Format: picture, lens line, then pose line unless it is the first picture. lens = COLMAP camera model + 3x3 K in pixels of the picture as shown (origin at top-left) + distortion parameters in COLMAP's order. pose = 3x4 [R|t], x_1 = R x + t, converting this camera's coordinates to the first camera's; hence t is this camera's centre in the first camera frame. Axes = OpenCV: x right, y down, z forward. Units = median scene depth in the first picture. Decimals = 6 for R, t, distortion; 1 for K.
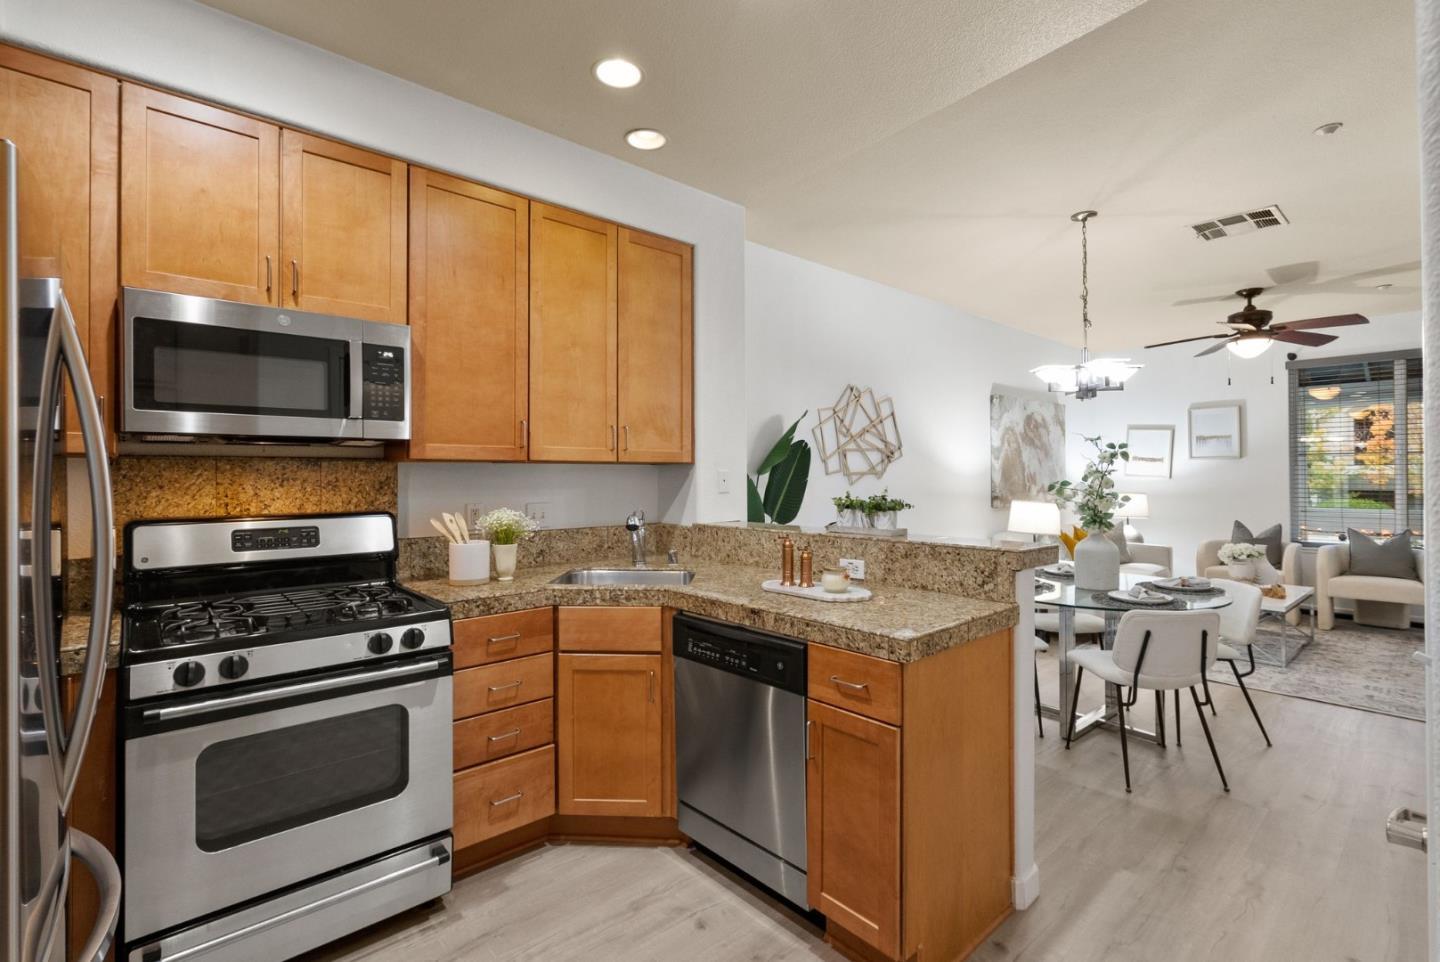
lens RADIAL K [[662.5, 0, 724.1], [0, 662.5, 474.5], [0, 0, 1]] dist [-0.002791, 0.000603]
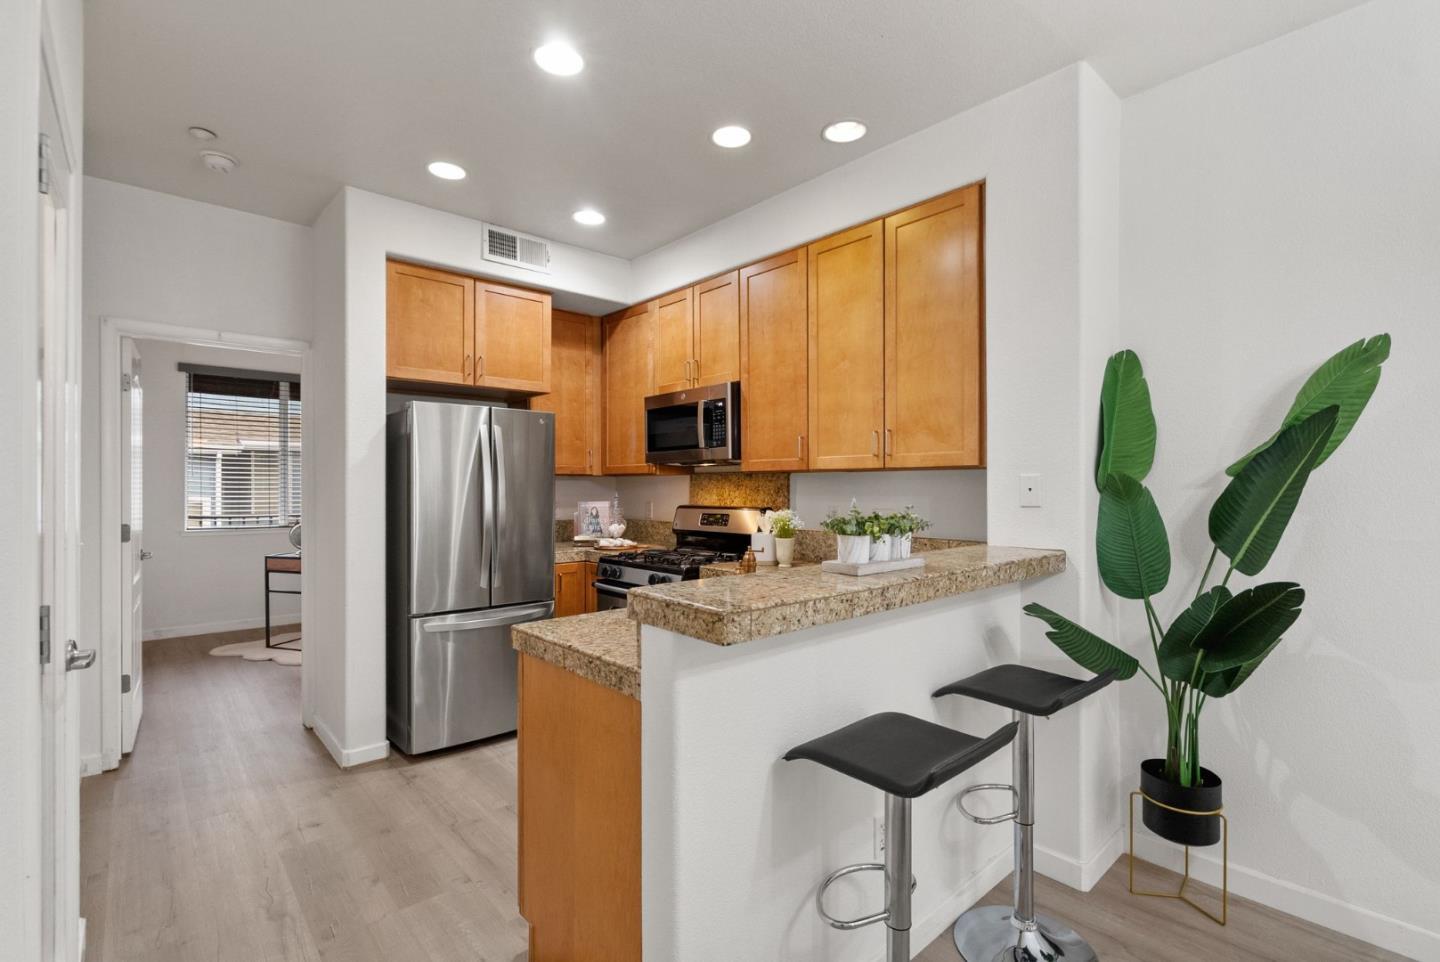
lens RADIAL K [[661.8, 0, 718.0], [0, 661.8, 489.6], [0, 0, 1]] dist [-0.002342, 0.000194]
pose [[-0.006479, 0.005585, -0.999963, 0.961532], [0.001494, 0.999983, 0.005575, 0.007779], [0.999978, -0.001458, -0.006488, 0.936628]]
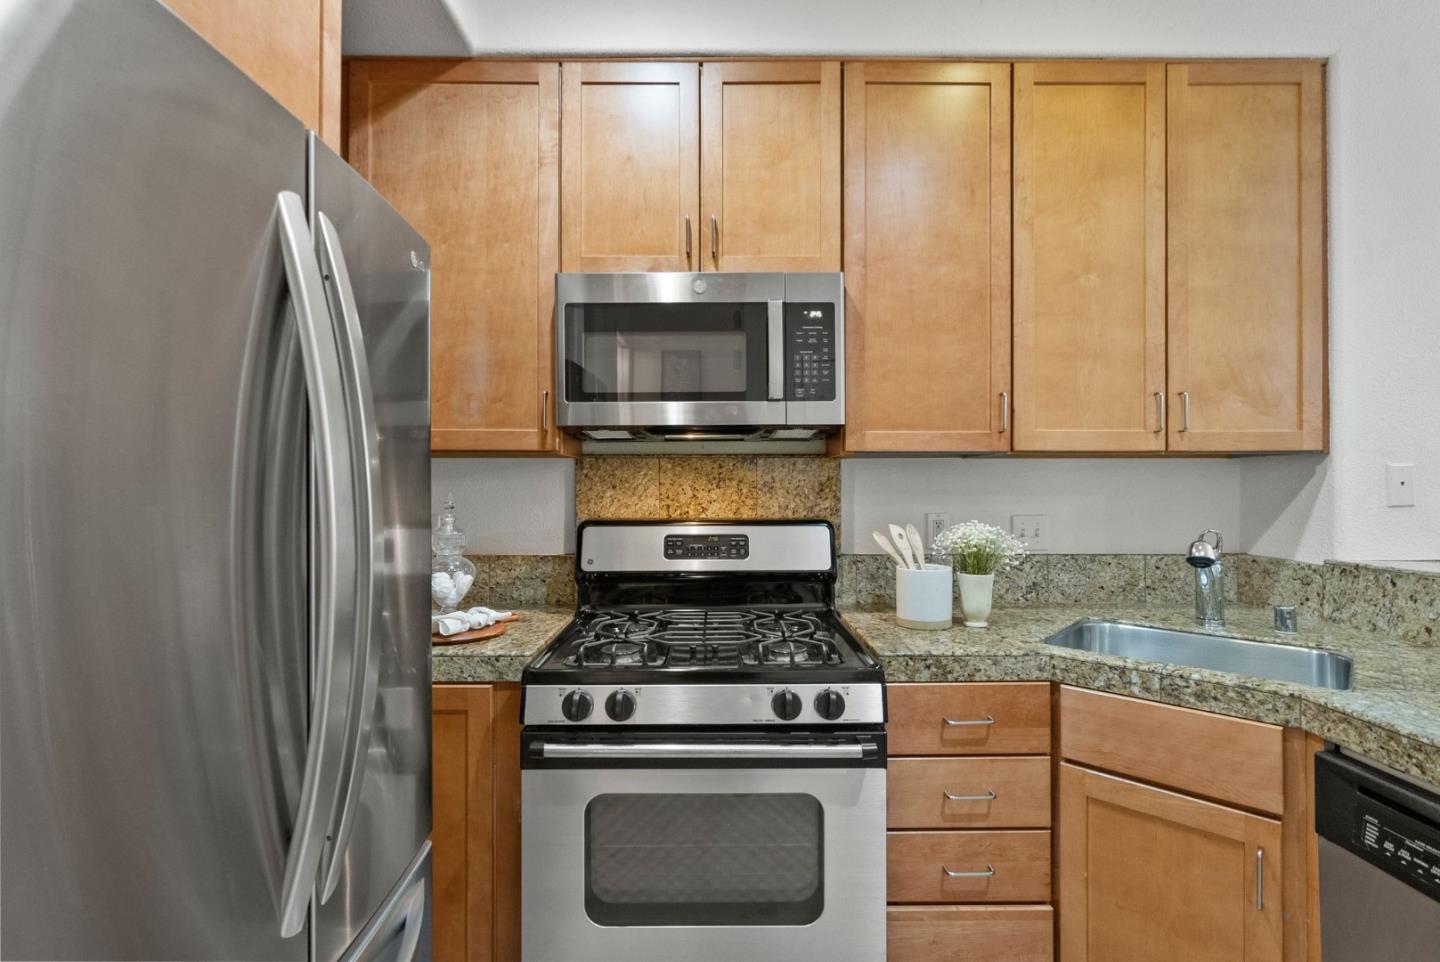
lens RADIAL K [[656.3, 0, 718.5], [0, 656.3, 484.4], [0, 0, 1]] dist [-0.003150, 0.000969]
pose [[0.745501, -0.001546, -0.666503, -0.081210], [0.000570, 0.999998, -0.001681, 0.015052], [0.666505, 0.000873, 0.745500, 0.337131]]
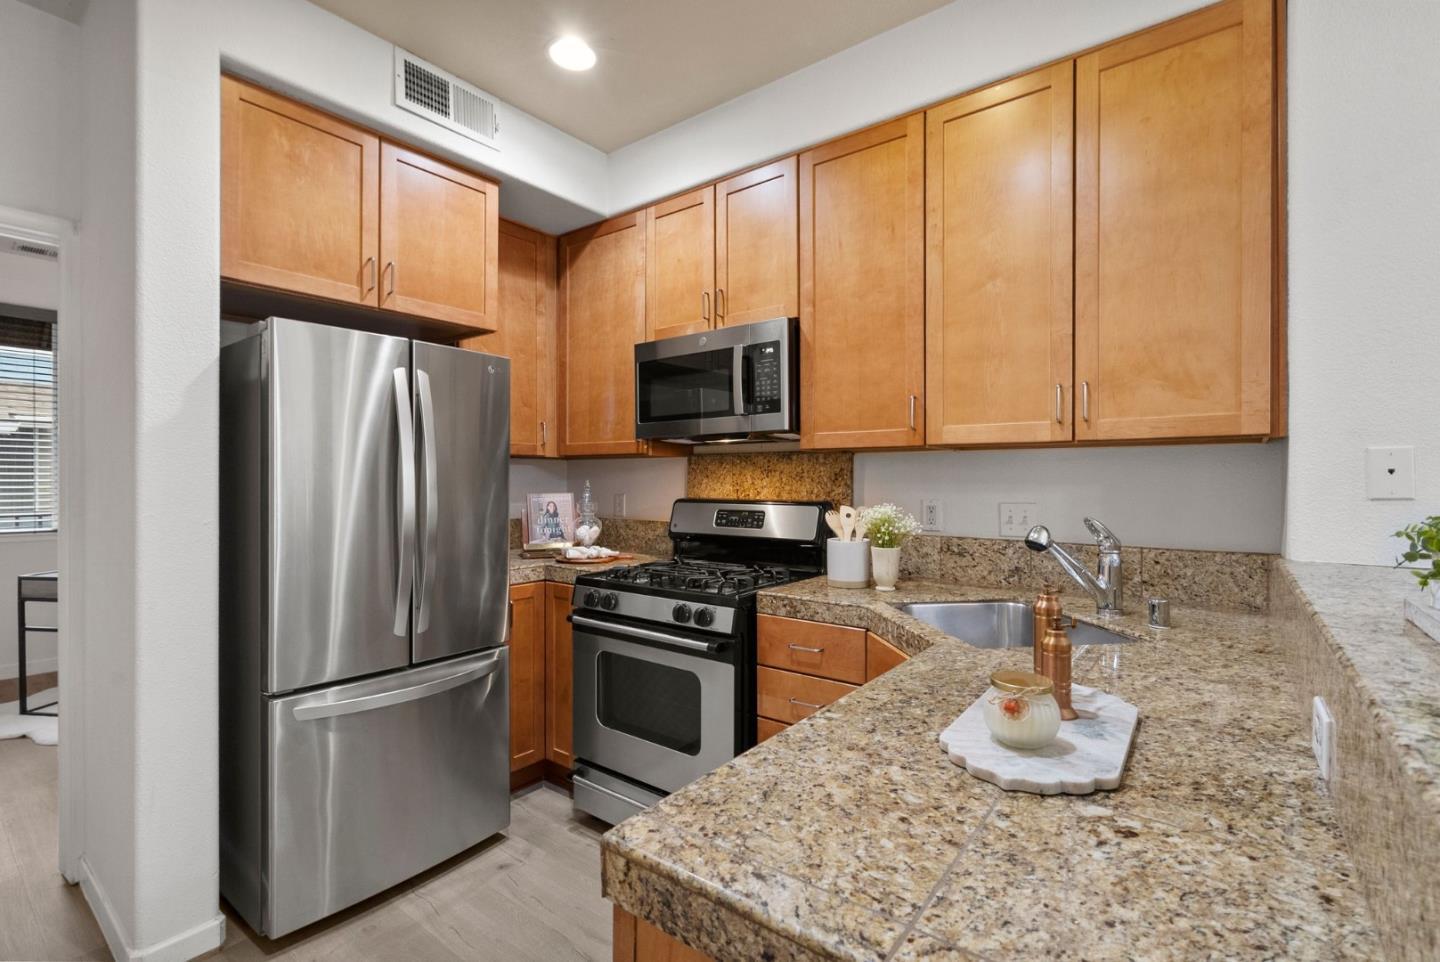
lens RADIAL K [[658.1, 0, 720.0], [0, 658.1, 481.0], [0, 0, 1]] dist [-0.002538, 0.000045]
pose [[0.174665, 0.004230, -0.984619, 0.472544], [-0.000631, 0.999991, 0.004184, 0.020018], [0.984628, -0.000110, 0.174666, 0.690803]]
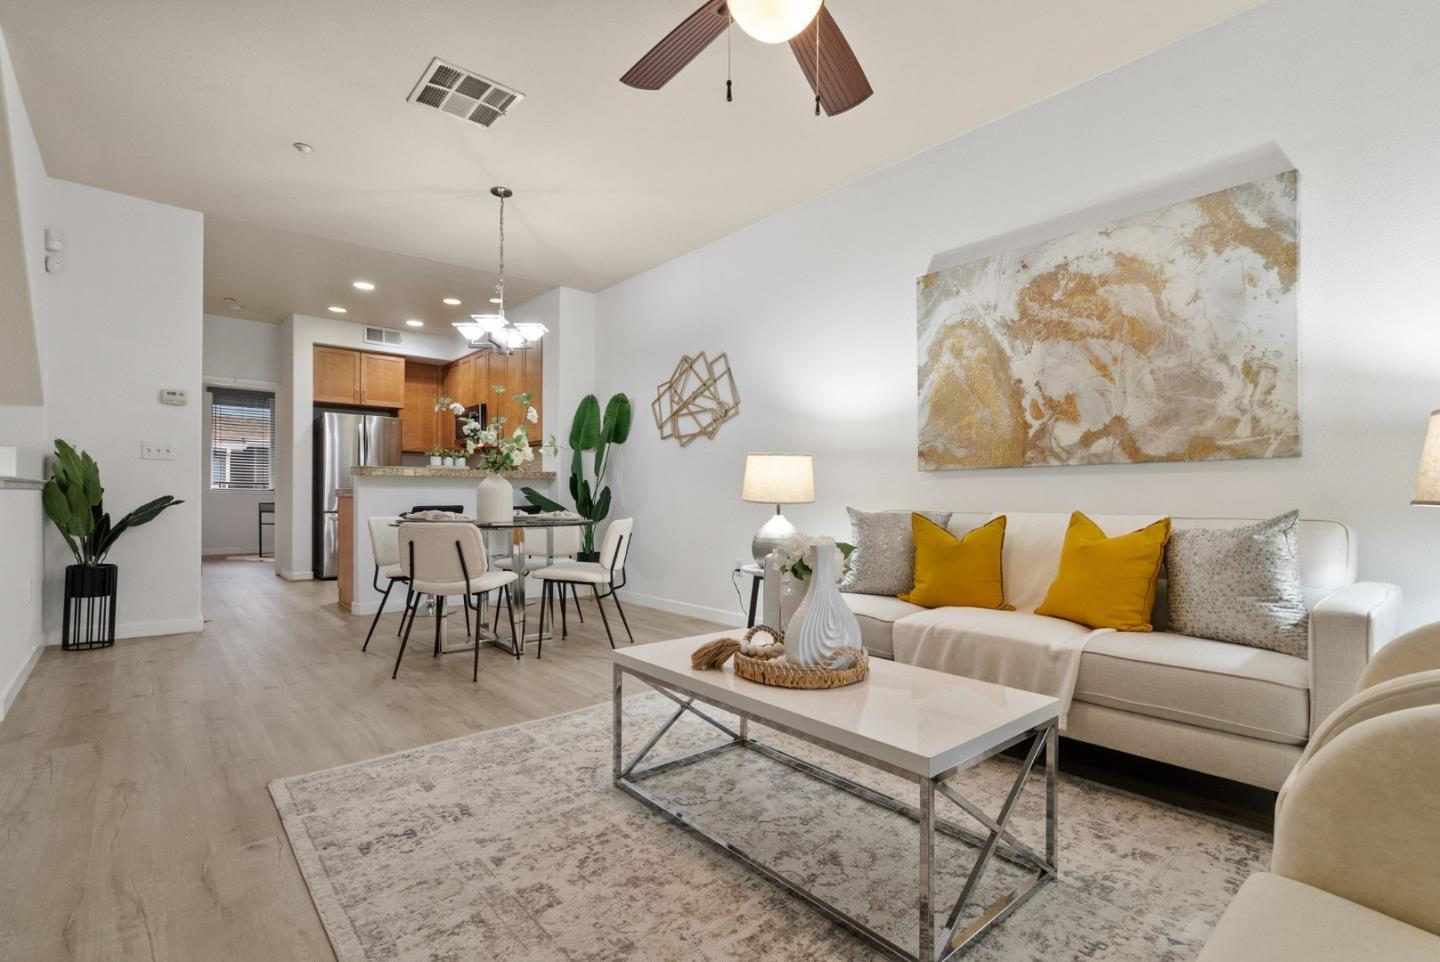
lens RADIAL K [[658.5, 0, 723.9], [0, 658.5, 500.0], [0, 0, 1]] dist [-0.002315, -0.000214]
pose [[-0.004433, 0.009747, -0.999943, 2.464433], [-0.005203, 0.999939, 0.009770, 0.178070], [0.999977, 0.005246, -0.004382, 2.047688]]
